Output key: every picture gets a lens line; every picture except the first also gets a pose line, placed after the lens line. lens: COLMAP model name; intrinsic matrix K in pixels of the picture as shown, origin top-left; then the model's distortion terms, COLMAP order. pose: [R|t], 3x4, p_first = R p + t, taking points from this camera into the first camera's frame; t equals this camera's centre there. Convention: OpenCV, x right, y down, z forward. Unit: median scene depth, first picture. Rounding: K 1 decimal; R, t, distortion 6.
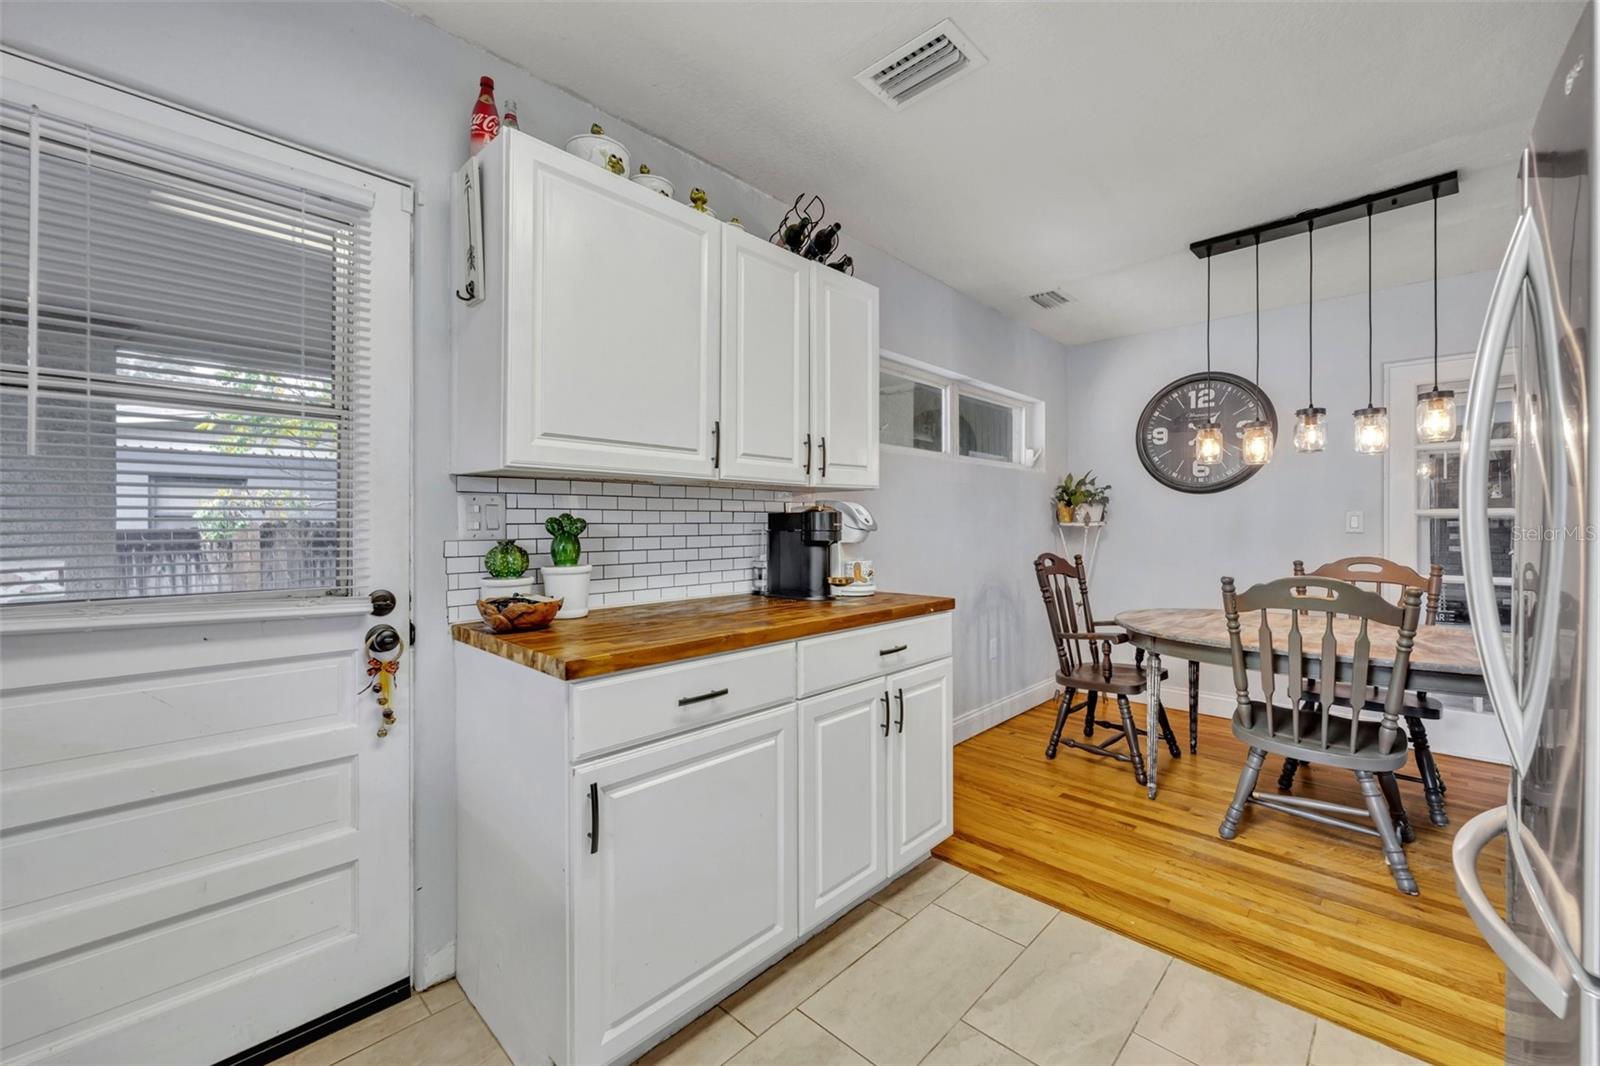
lens RADIAL K [[651.5, 0, 806.0], [0, 651.5, 524.4], [0, 0, 1]] dist [-0.000081, 0.000214]
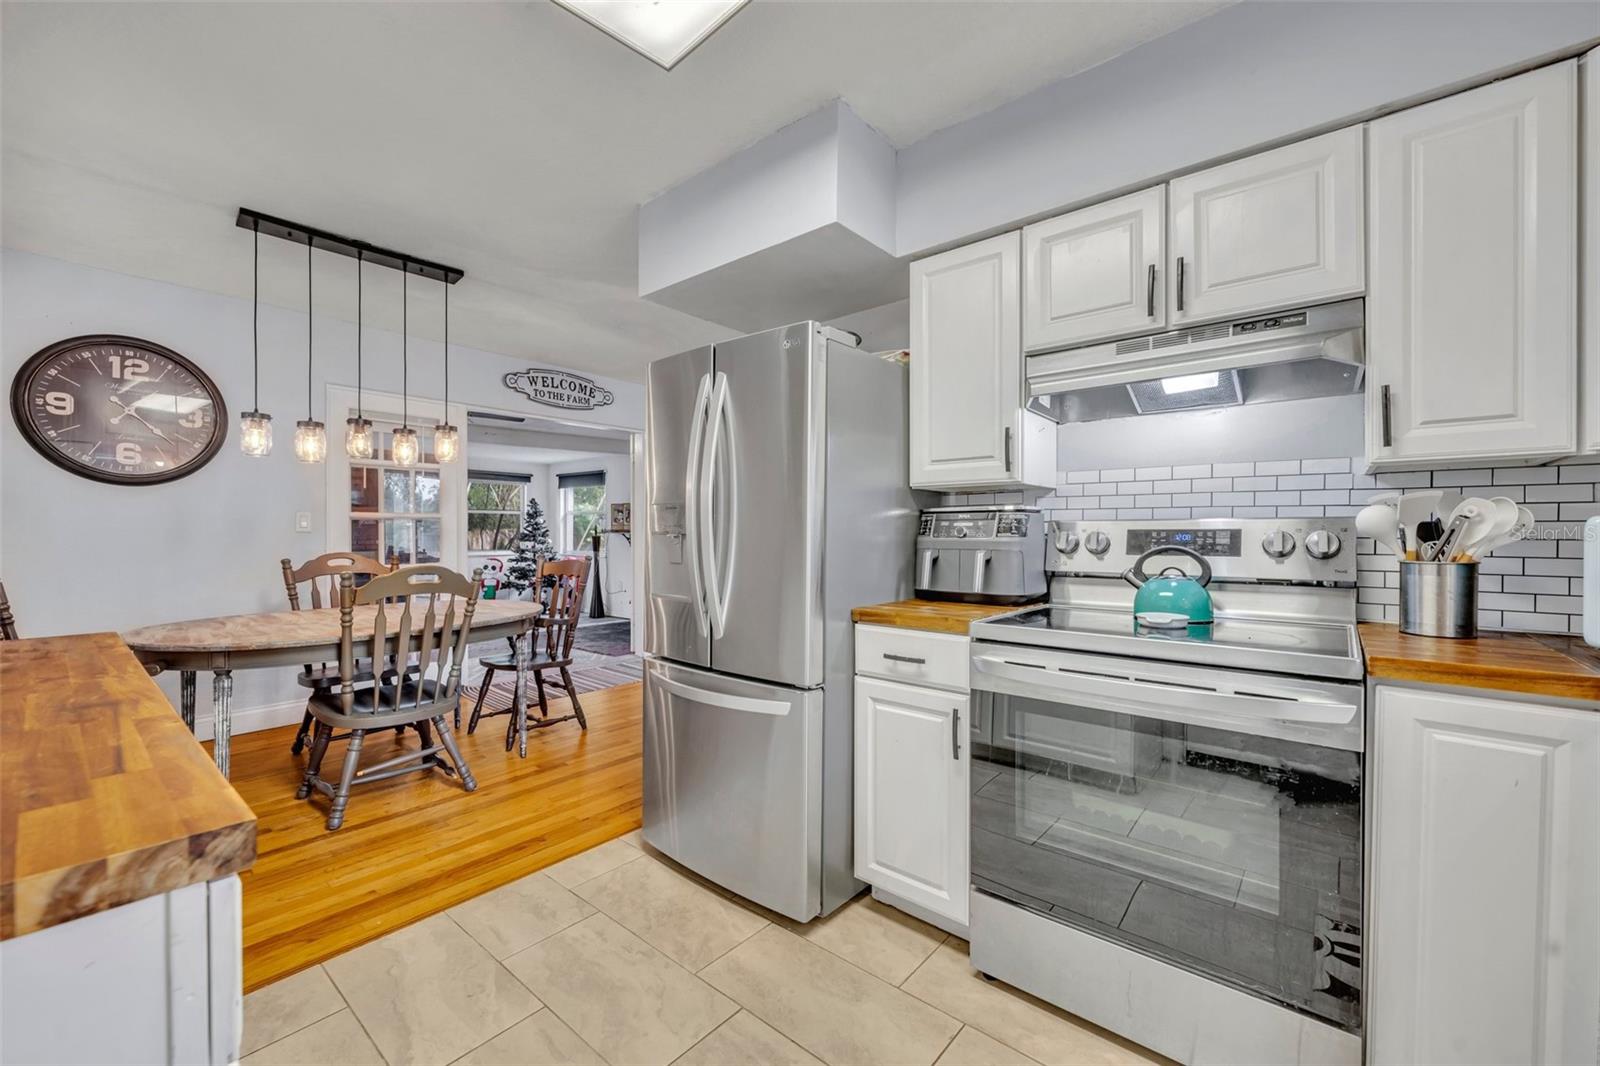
lens RADIAL K [[640.2, 0, 803.1], [0, 640.2, 535.9], [0, 0, 1]] dist [-0.000470, 0.000055]
pose [[-0.072528, -0.006967, 0.997342, -0.402364], [-0.000317, 0.999976, 0.006962, 0.016041], [-0.997366, 0.000189, -0.072528, 0.342476]]
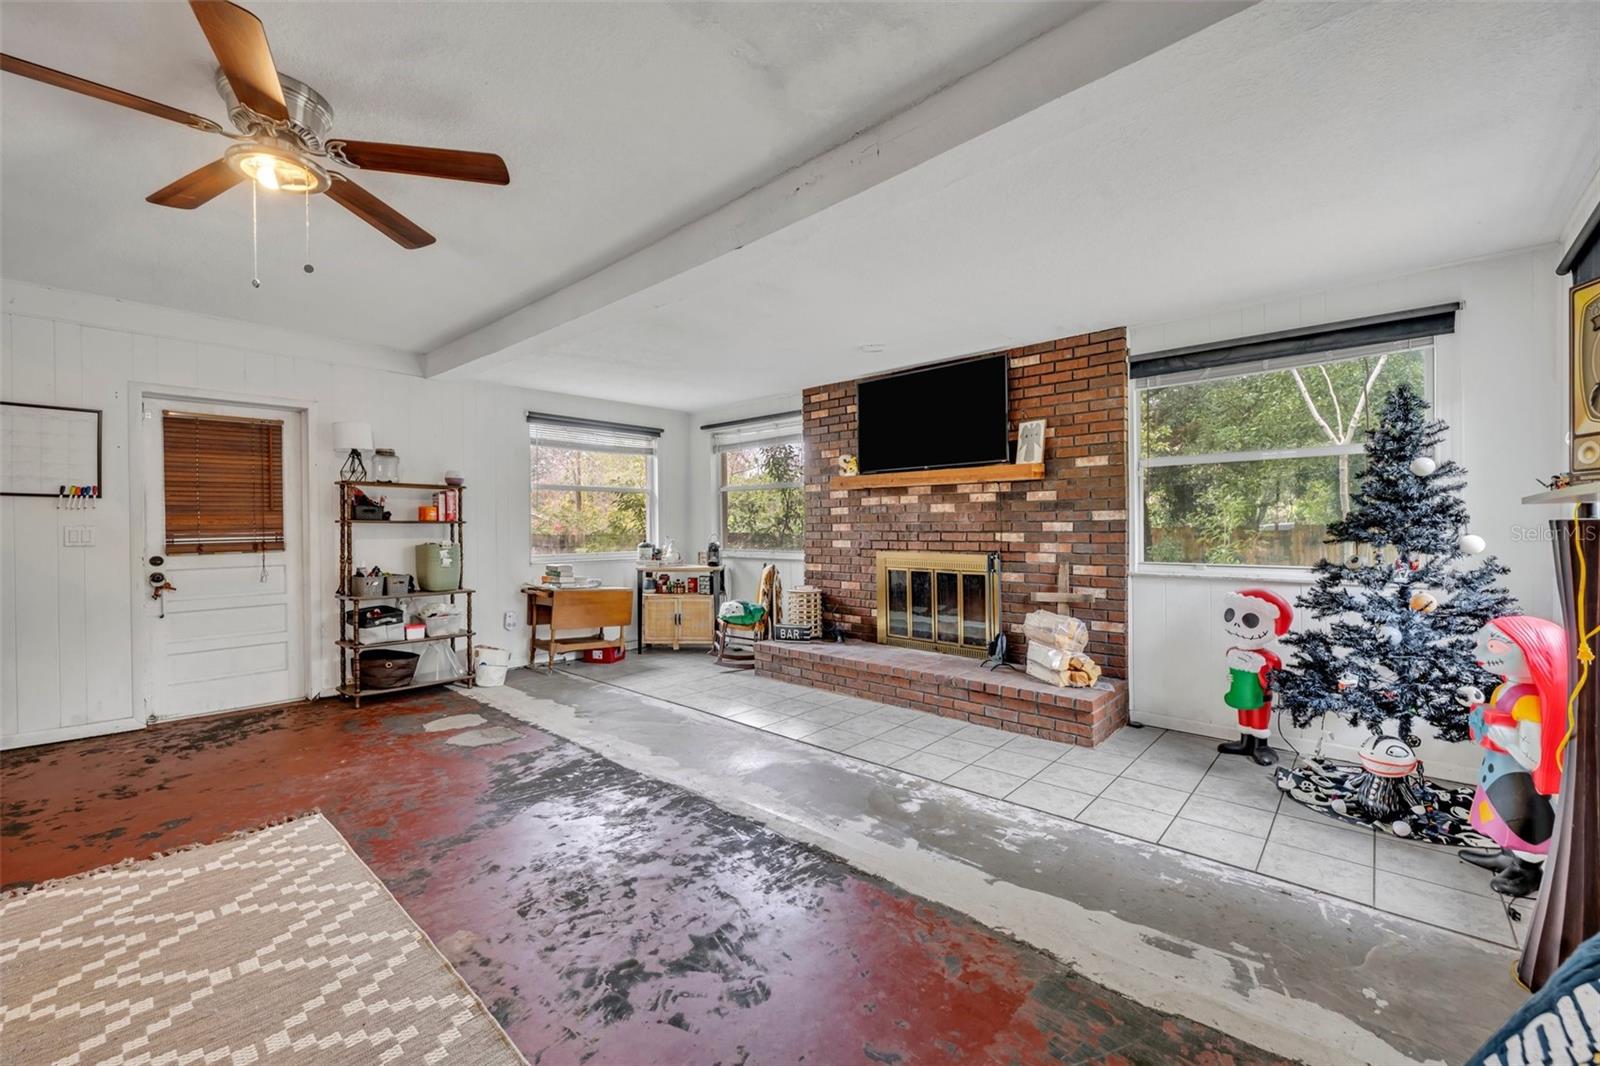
lens RADIAL K [[634.2, 0, 799.0], [0, 634.2, 529.3], [0, 0, 1]] dist [-0.001441, 0.000166]
pose [[0.999754, -0.006528, 0.021212, 2.523643], [0.006488, 0.999977, 0.001971, 0.046063], [-0.021224, -0.001833, 0.999773, 0.661339]]
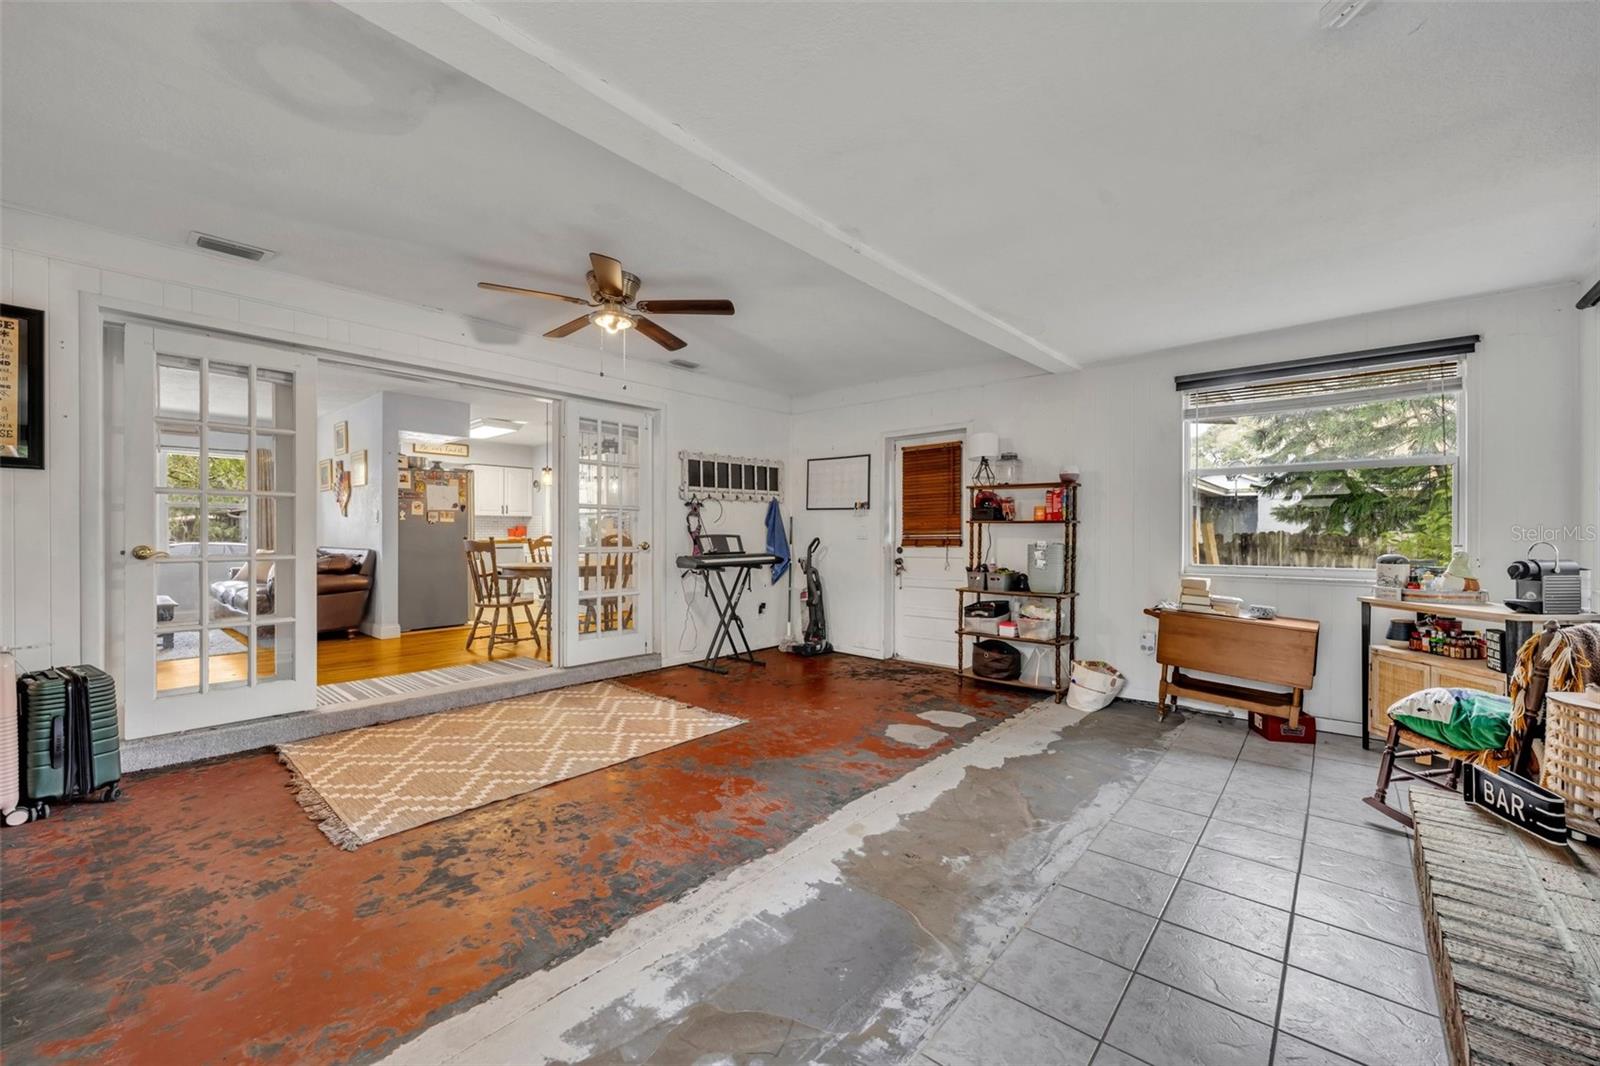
lens RADIAL K [[640.2, 0, 803.1], [0, 640.2, 535.9], [0, 0, 1]] dist [-0.000470, 0.000055]
pose [[0.048610, 0.005782, -0.998801, 3.256113], [-0.002558, 0.999981, 0.005664, 0.052453], [0.998815, 0.002279, 0.048624, 1.736574]]
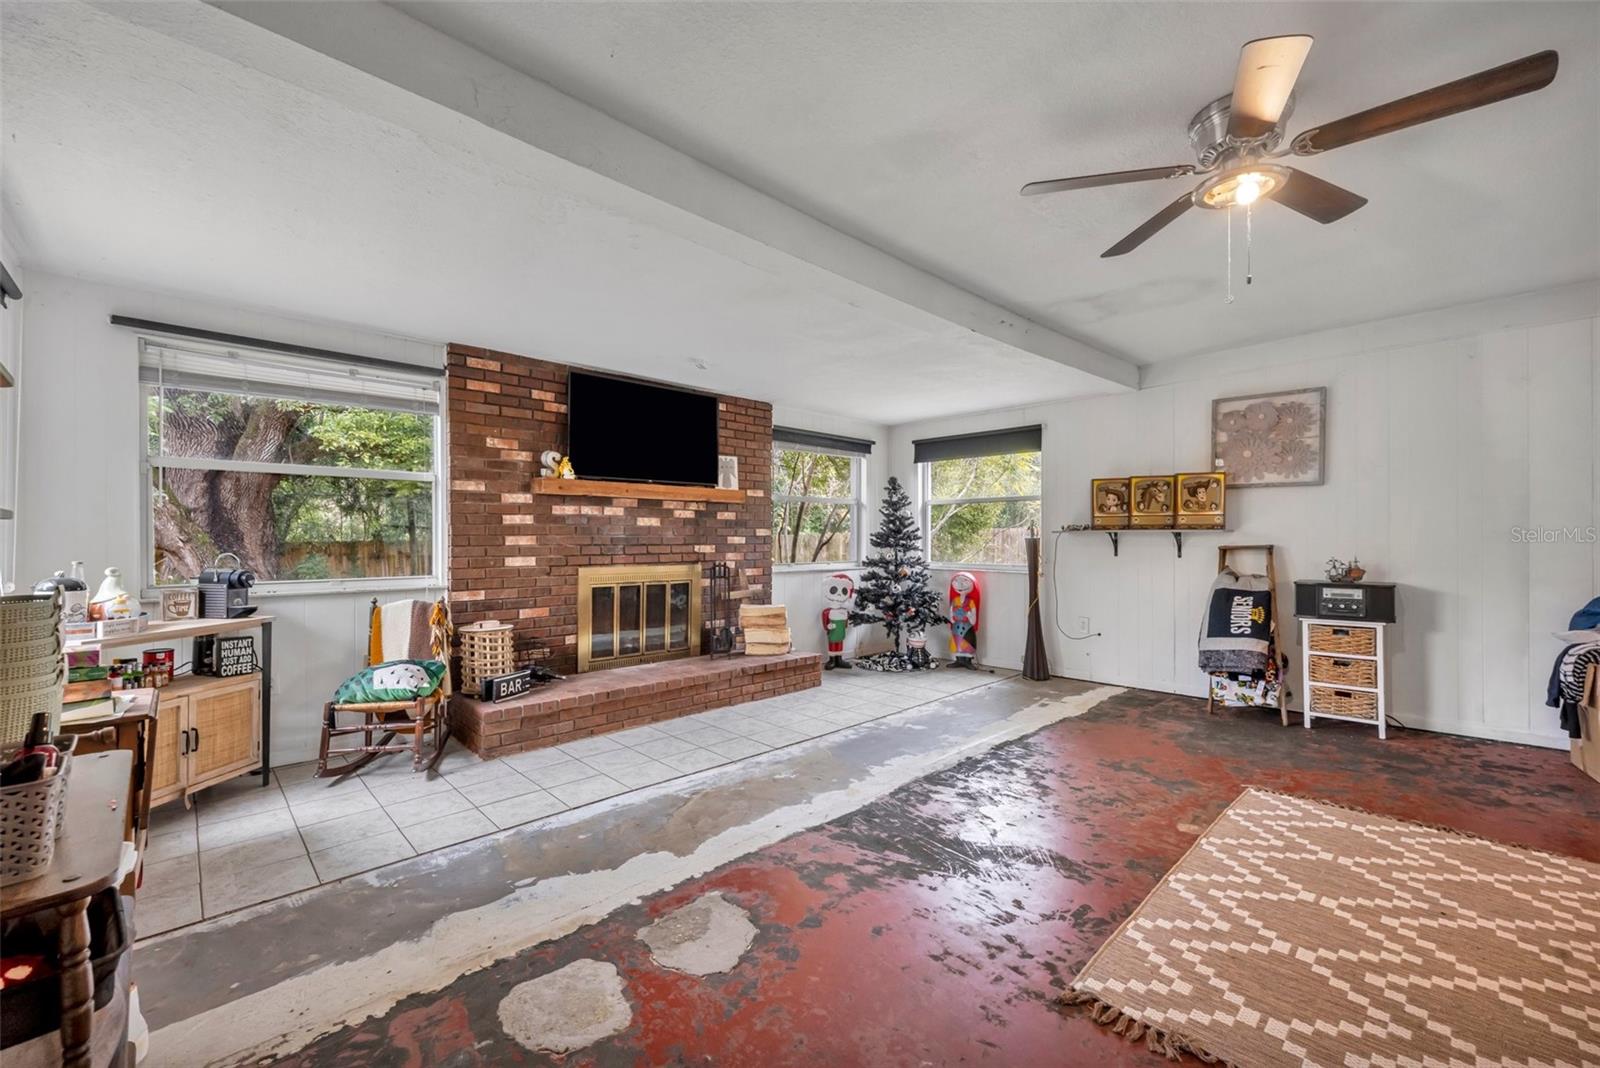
lens RADIAL K [[647.3, 0, 792.0], [0, 647.3, 532.4], [0, 0, 1]] dist [-0.001068, 0.000051]
pose [[0.063655, 0.010068, 0.997921, 1.135273], [0.004382, 0.999937, -0.010368, 0.044339], [-0.997962, 0.005033, 0.063607, 1.896051]]
